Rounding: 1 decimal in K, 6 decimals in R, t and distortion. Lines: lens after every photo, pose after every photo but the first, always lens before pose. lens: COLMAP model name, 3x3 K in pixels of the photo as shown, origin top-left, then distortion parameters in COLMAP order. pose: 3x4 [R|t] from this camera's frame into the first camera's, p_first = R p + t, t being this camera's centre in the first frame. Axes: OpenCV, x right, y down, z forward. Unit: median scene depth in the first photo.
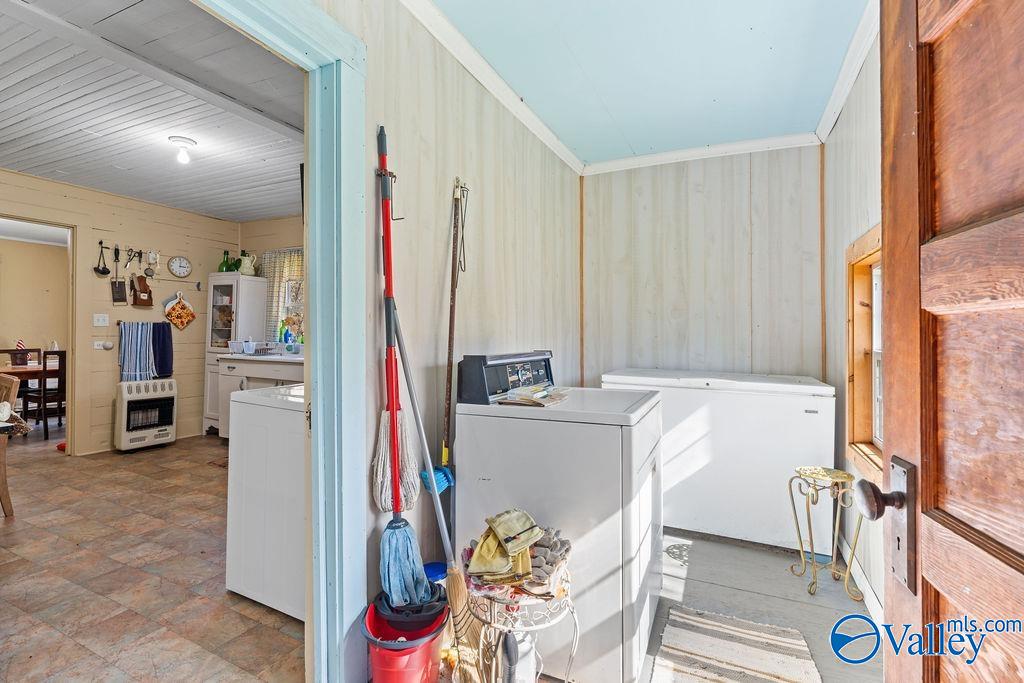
lens RADIAL K [[470.5, 0, 518.2], [0, 470.5, 332.0], [0, 0, 1]] dist [-0.010741, 0.001560]
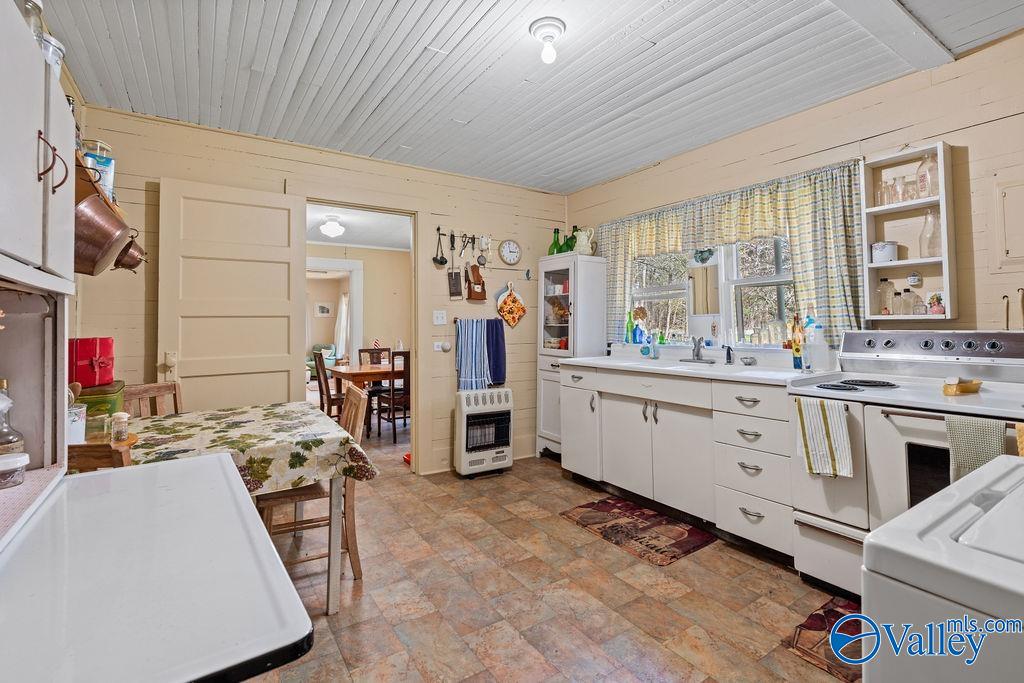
lens RADIAL K [[470.5, 0, 507.1], [0, 470.5, 314.3], [0, 0, 1]] dist [-0.010741, 0.001560]
pose [[0.848048, -0.031732, -0.528968, -0.306044], [0.016276, 0.999294, -0.033853, -0.000037], [0.529669, 0.020099, 0.847966, 0.306267]]
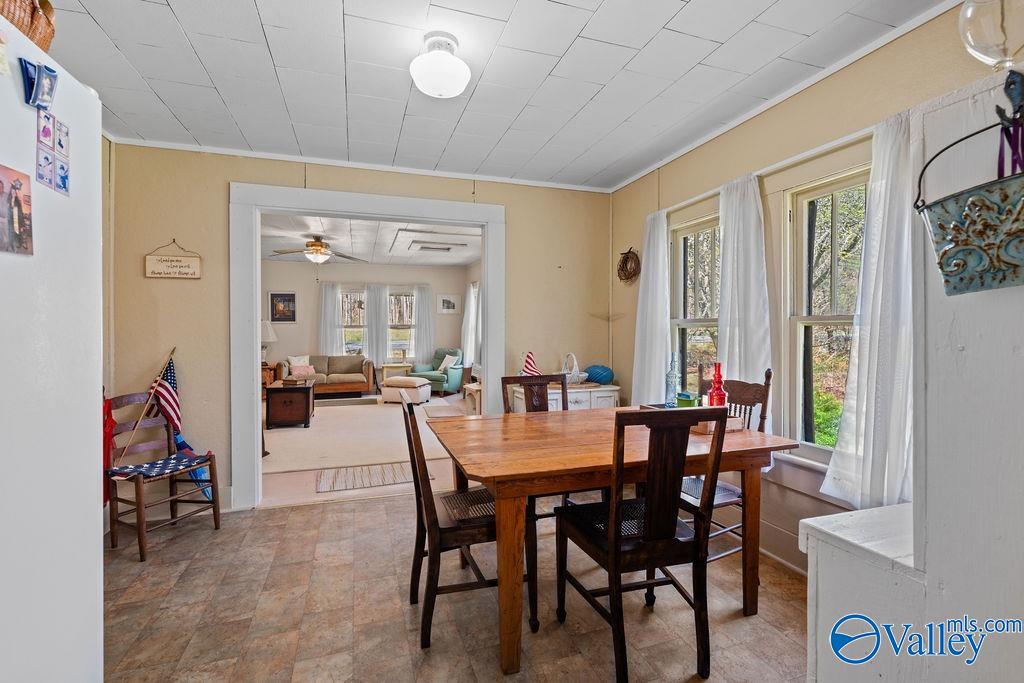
lens RADIAL K [[470.5, 0, 507.3], [0, 470.5, 338.7], [0, 0, 1]] dist [-0.010741, 0.001560]
pose [[0.680816, 0.004730, -0.732439, -0.894928], [0.012023, 0.999772, 0.017633, -0.014514], [0.732355, -0.020811, 0.680604, 0.785478]]
